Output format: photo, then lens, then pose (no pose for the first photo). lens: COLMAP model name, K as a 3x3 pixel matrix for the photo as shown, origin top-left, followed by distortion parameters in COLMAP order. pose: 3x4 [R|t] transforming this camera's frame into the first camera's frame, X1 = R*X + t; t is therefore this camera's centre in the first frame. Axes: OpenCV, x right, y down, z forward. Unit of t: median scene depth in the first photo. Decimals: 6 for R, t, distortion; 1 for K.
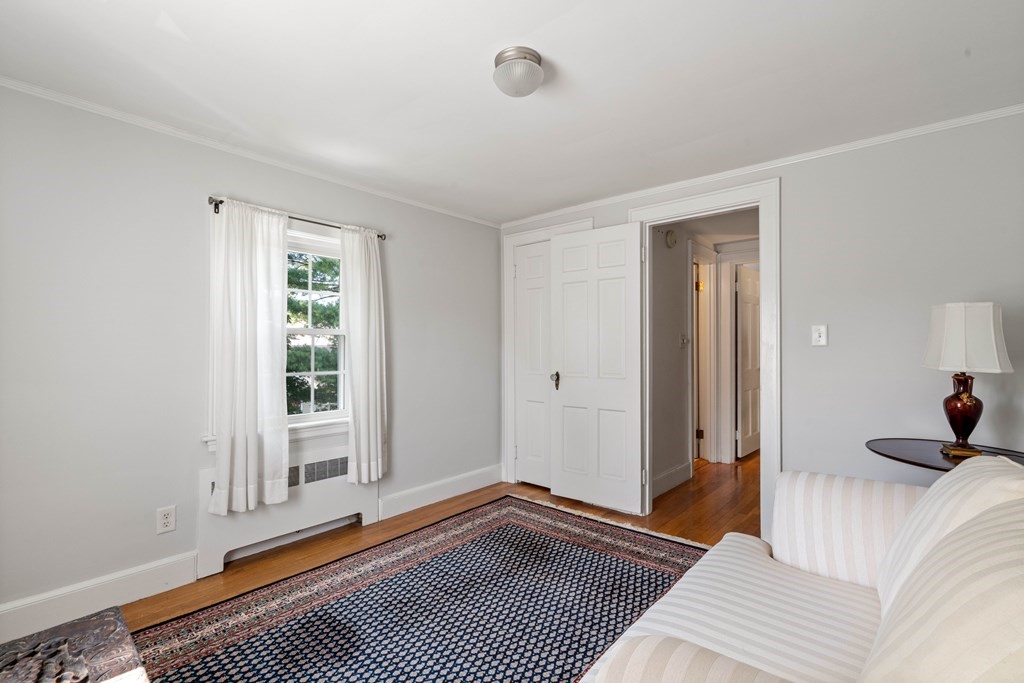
lens RADIAL K [[472.2, 0, 503.2], [0, 472.2, 345.0], [0, 0, 1]] dist [-0.009698, 0.004546]
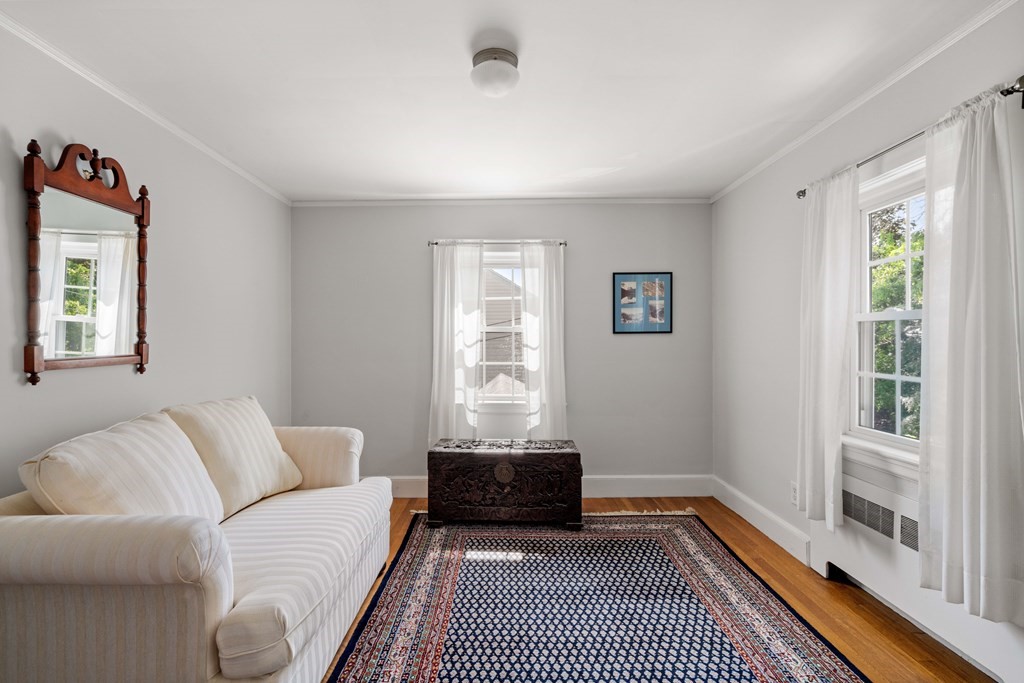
lens RADIAL K [[472.2, 0, 502.8], [0, 472.2, 344.1], [0, 0, 1]] dist [-0.009698, 0.004546]
pose [[-0.768303, 0.006538, -0.640053, 0.571967], [0.014195, 0.999876, -0.006825, 0.011355], [0.639929, -0.014330, -0.768300, 1.504349]]
